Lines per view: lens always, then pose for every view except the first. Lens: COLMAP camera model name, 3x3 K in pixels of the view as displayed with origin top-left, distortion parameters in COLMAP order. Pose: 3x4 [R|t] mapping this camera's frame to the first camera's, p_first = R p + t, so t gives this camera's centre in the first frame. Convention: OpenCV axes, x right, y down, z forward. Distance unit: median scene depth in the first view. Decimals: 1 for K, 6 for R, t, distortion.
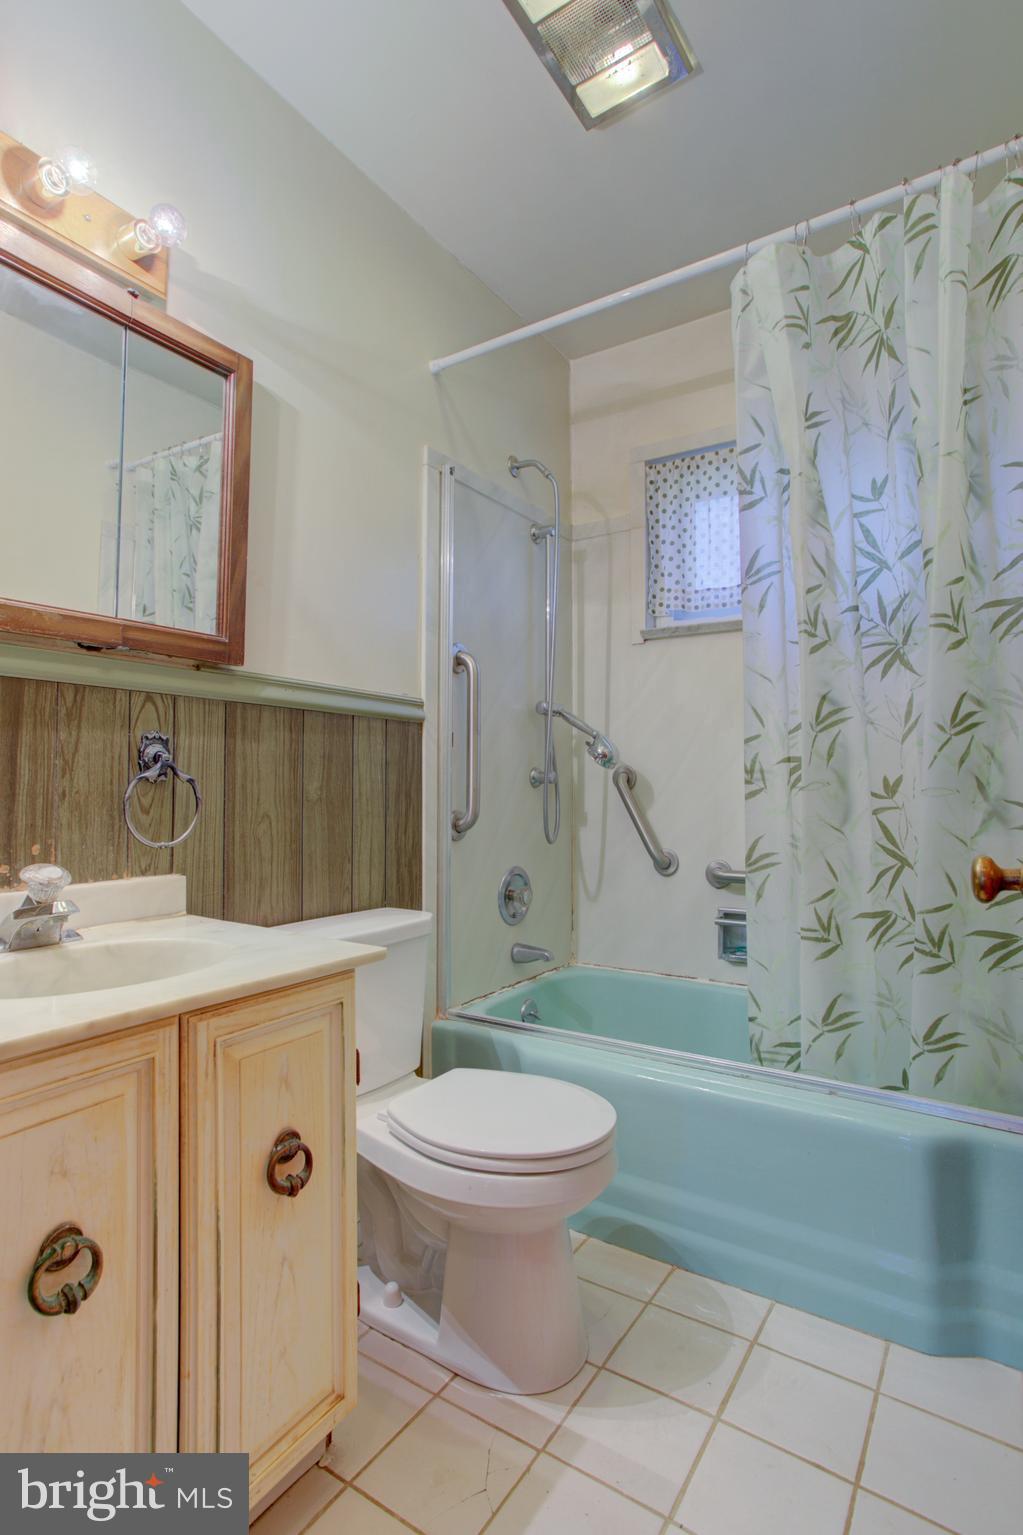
lens RADIAL K [[747.6, 0, 499.7], [0, 747.6, 790.6], [0, 0, 1]] dist [-0.054323, 0.035267]
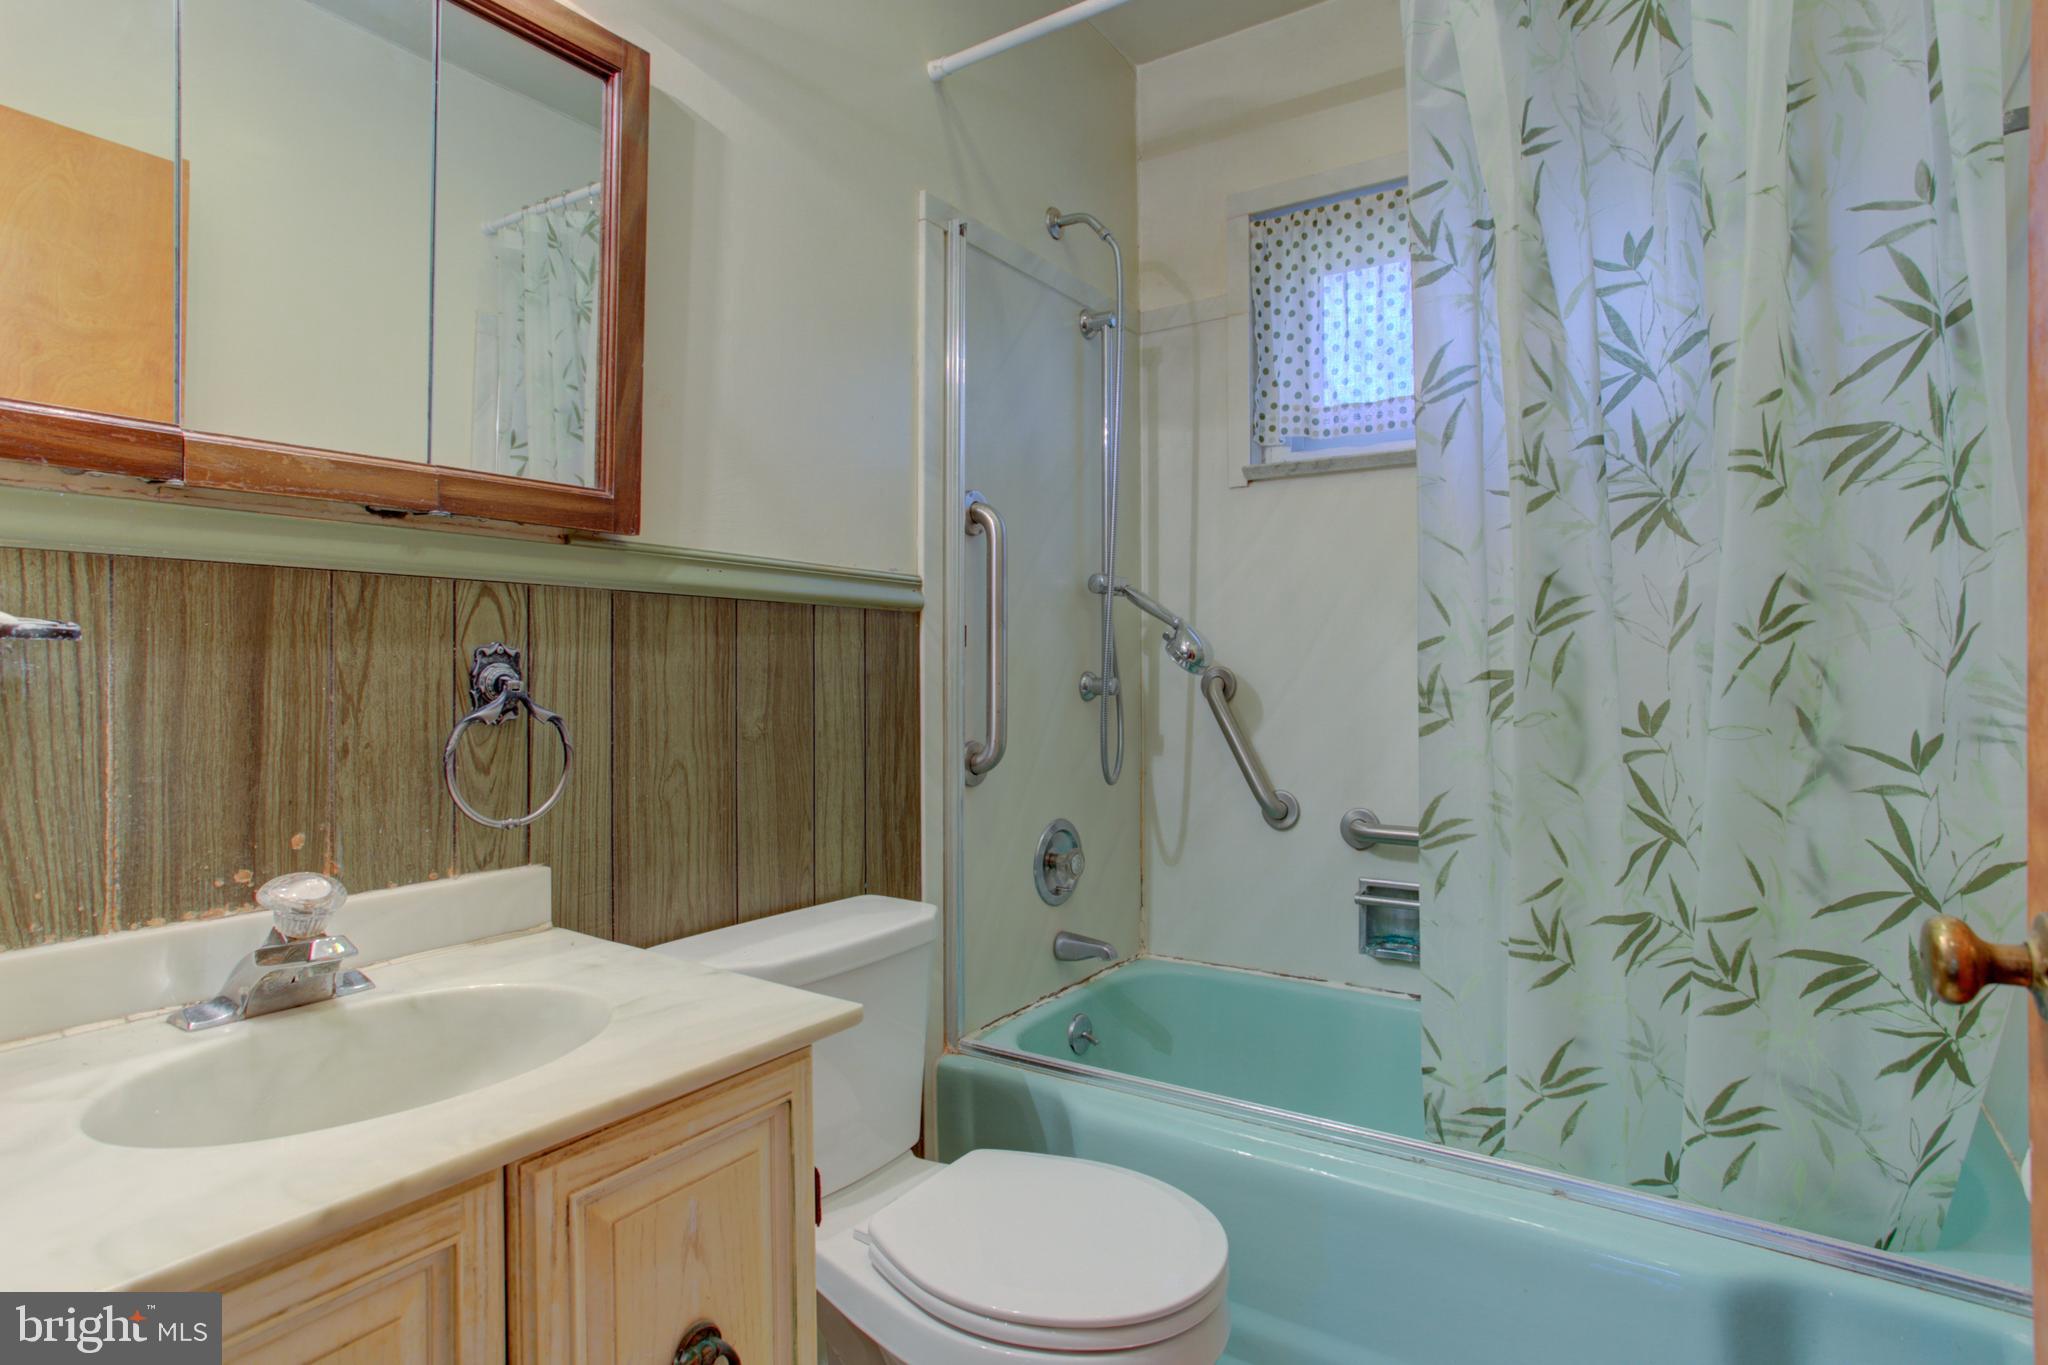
lens RADIAL K [[997.4, 0, 1020.2], [0, 997.4, 679.0], [0, 0, 1]] dist [-0.054323, 0.035267]
pose [[0.999979, -0.004440, -0.004757, -0.013691], [0.004498, 0.999914, 0.012289, -0.052951], [0.004702, -0.012310, 0.999913, 0.147958]]
